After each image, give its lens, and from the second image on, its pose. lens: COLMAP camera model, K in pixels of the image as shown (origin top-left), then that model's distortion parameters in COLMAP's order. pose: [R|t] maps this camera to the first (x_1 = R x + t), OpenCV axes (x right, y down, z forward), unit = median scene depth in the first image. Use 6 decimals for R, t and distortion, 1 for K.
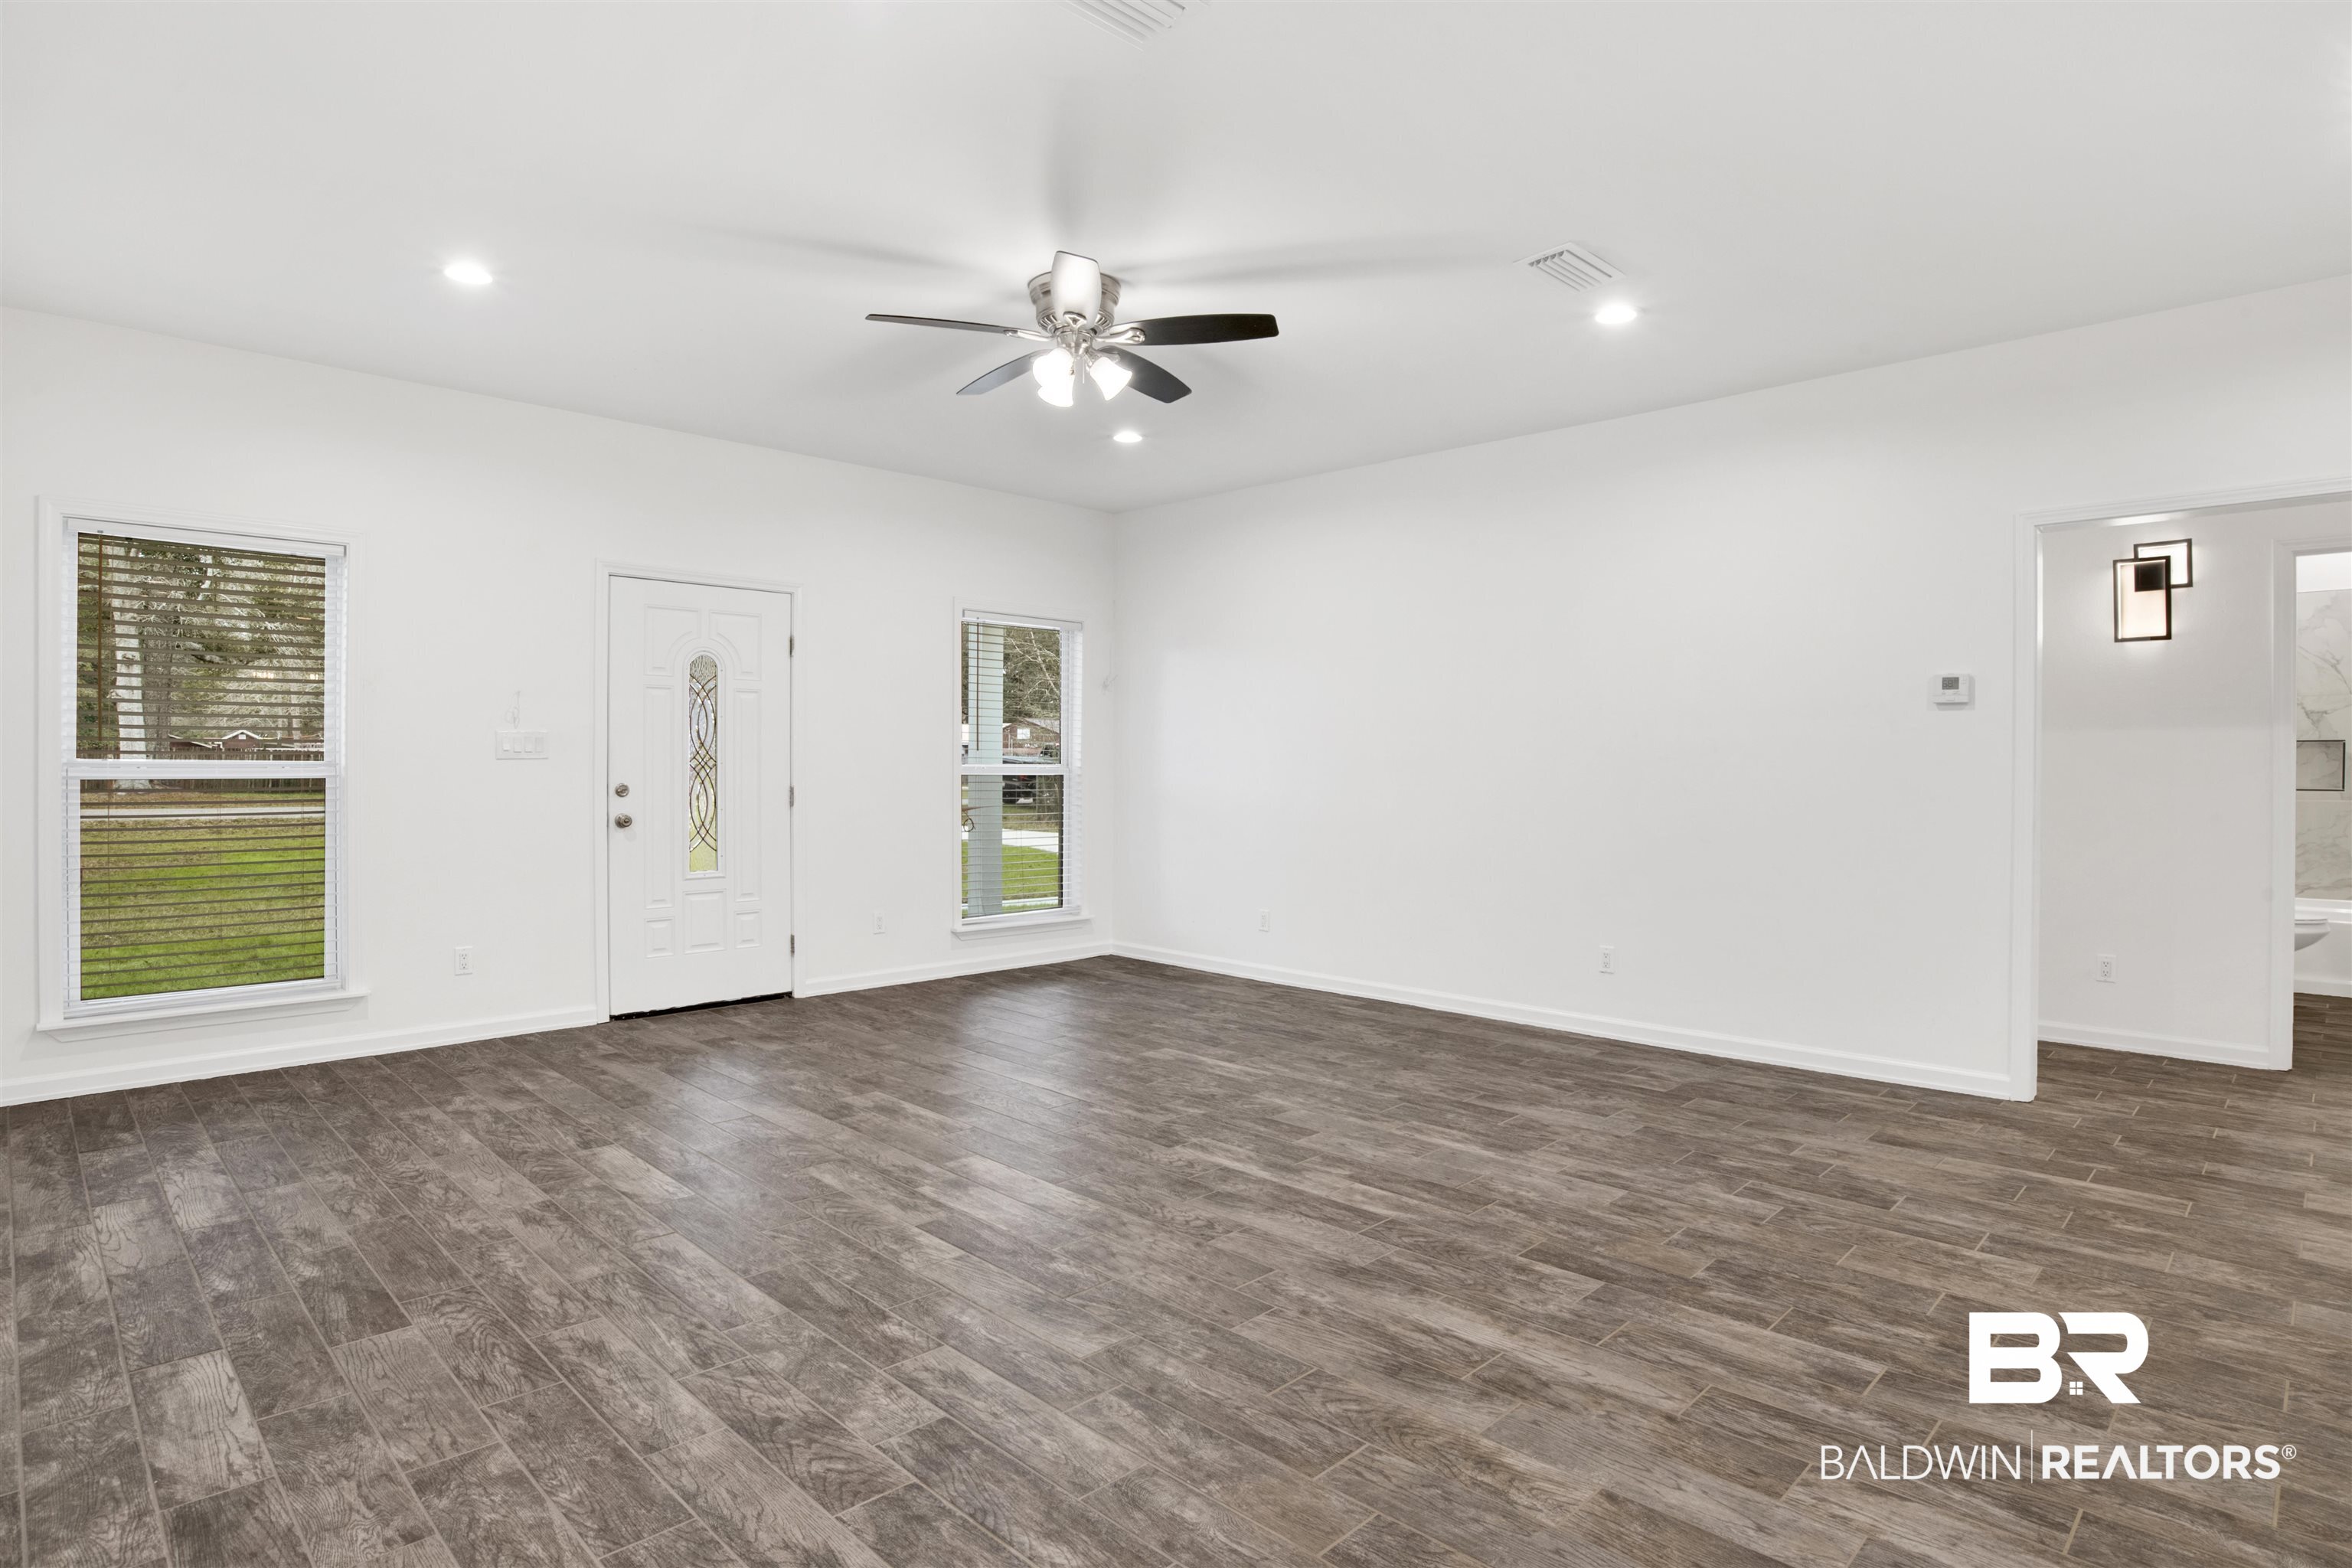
lens RADIAL K [[1224.6, 0, 1207.6], [0, 1224.6, 767.4], [0, 0, 1]] dist [-0.068640, 0.024389]
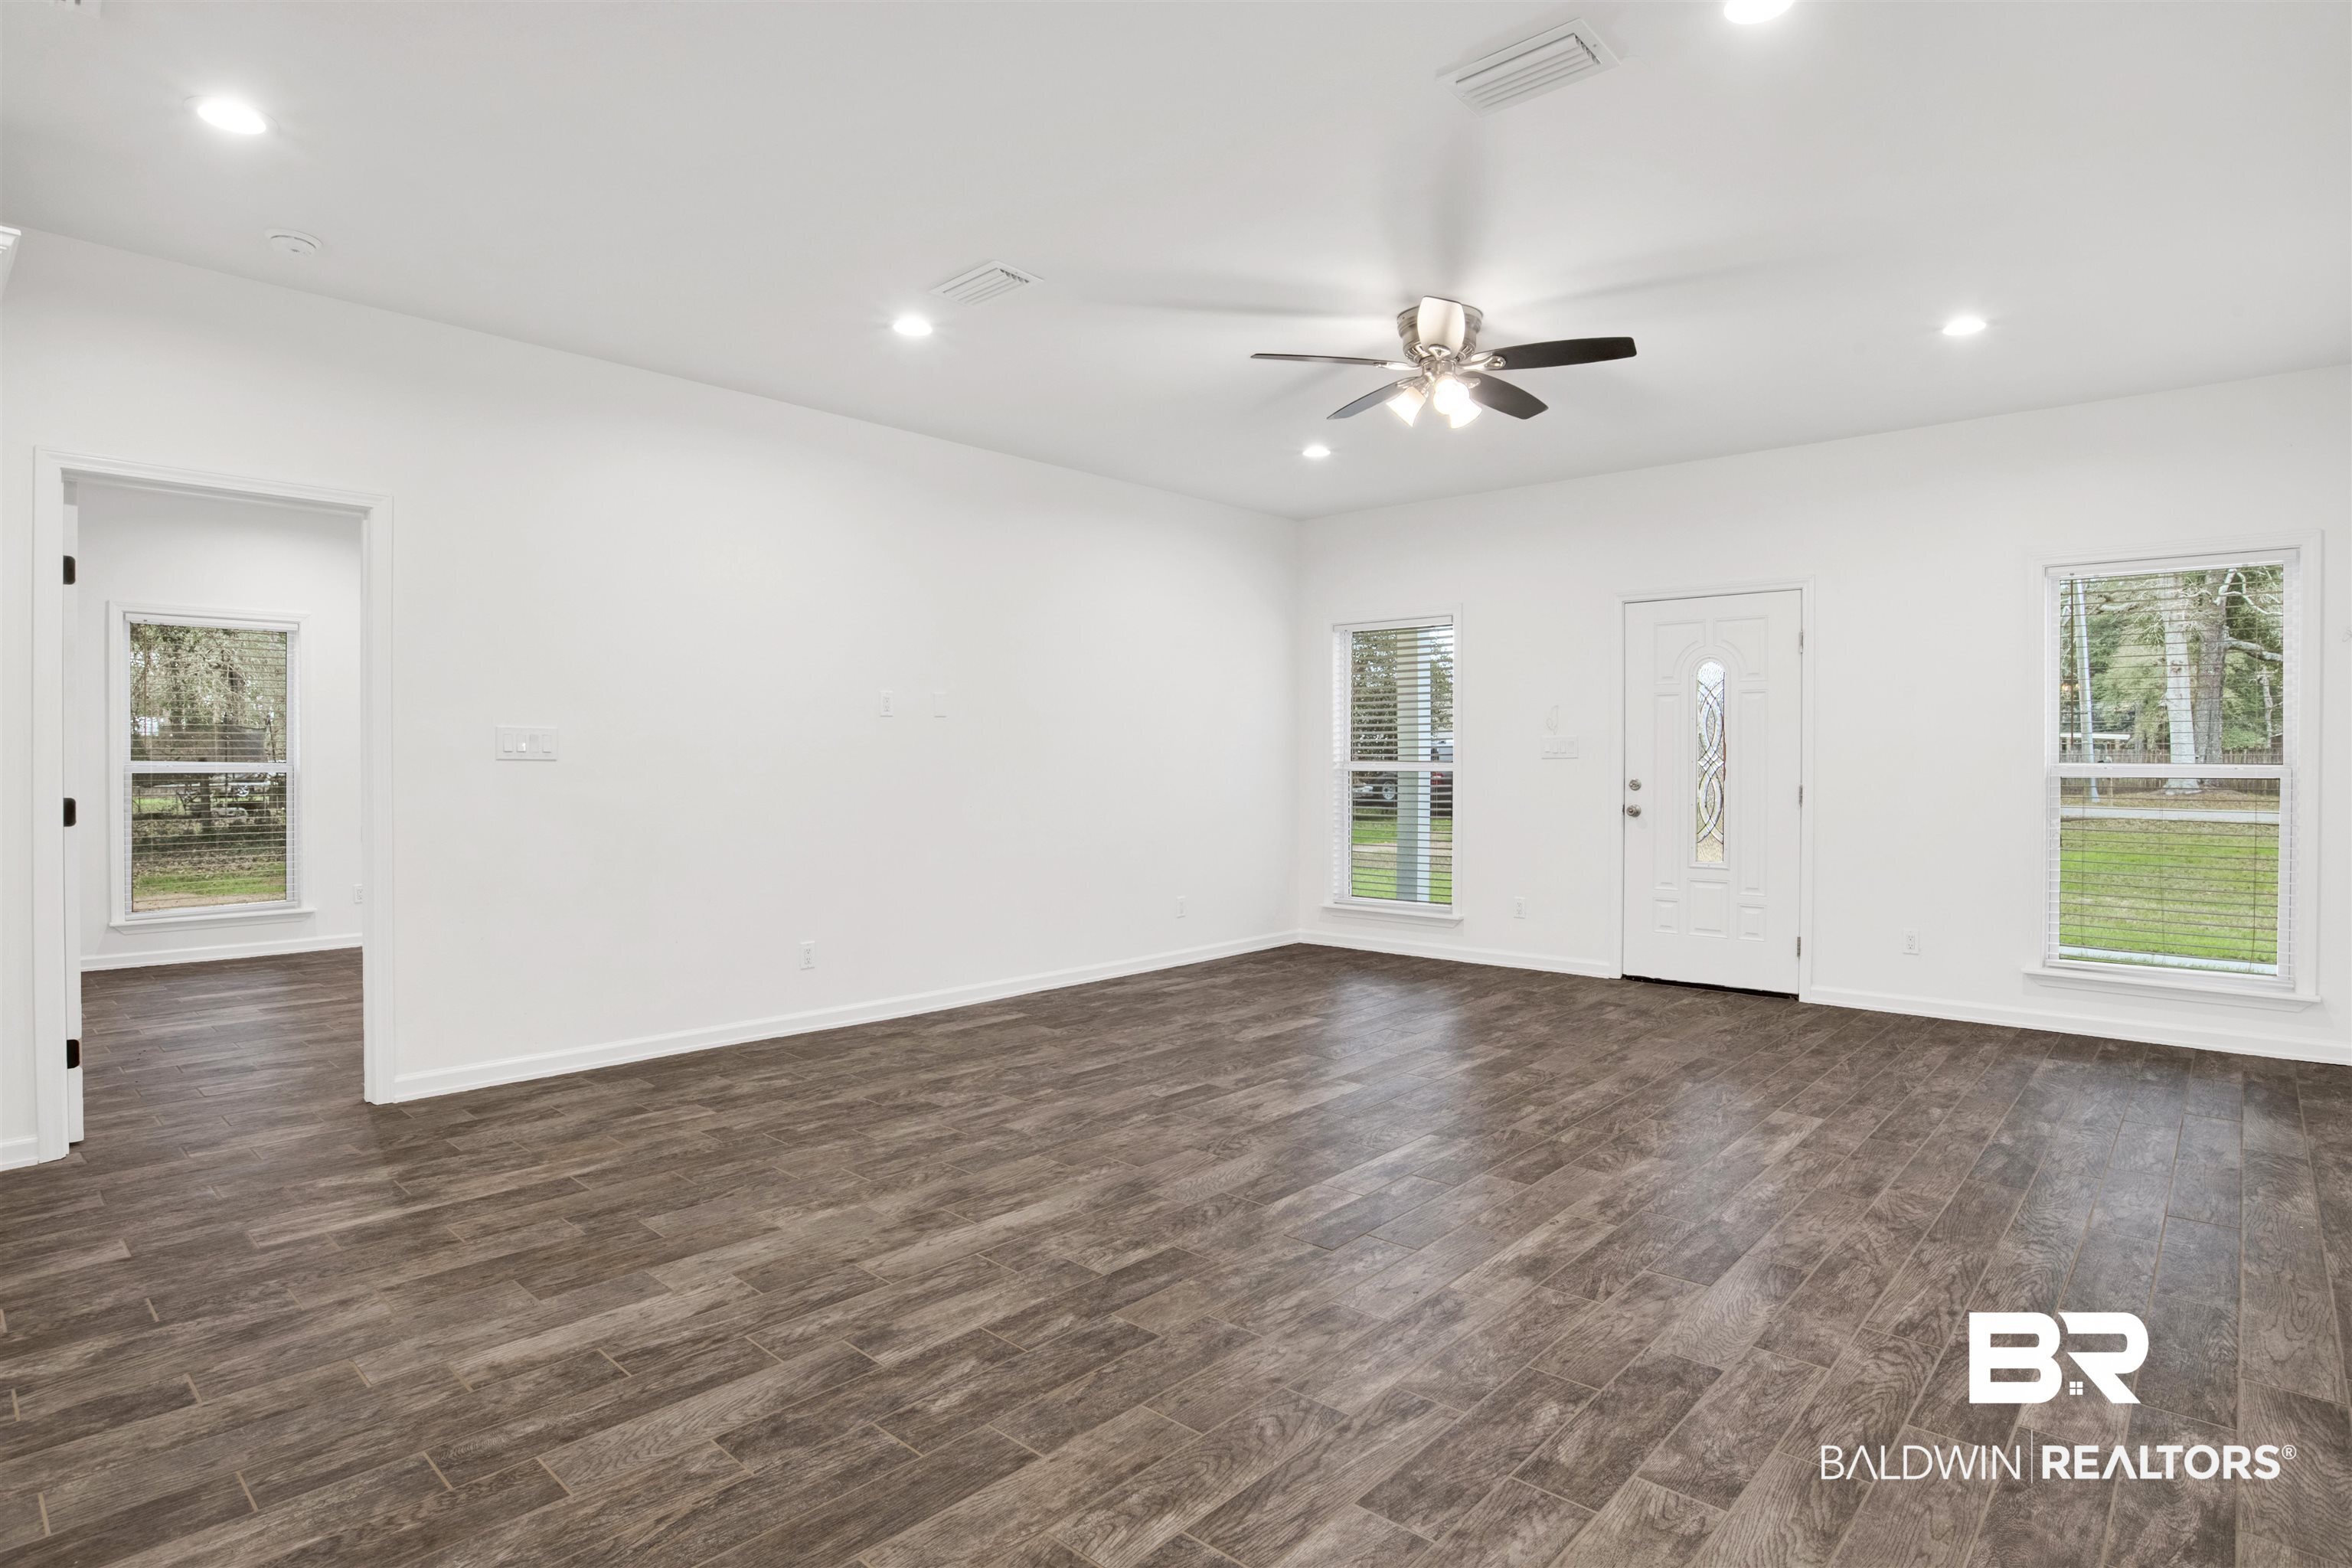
lens RADIAL K [[1230.5, 0, 1187.1], [0, 1230.5, 753.9], [0, 0, 1]] dist [-0.058328, 0.013705]
pose [[0.034613, -0.010633, -0.999344, 1.170350], [-0.001031, 0.999942, -0.010675, 0.003365], [0.999400, 0.001400, 0.034600, 0.891708]]
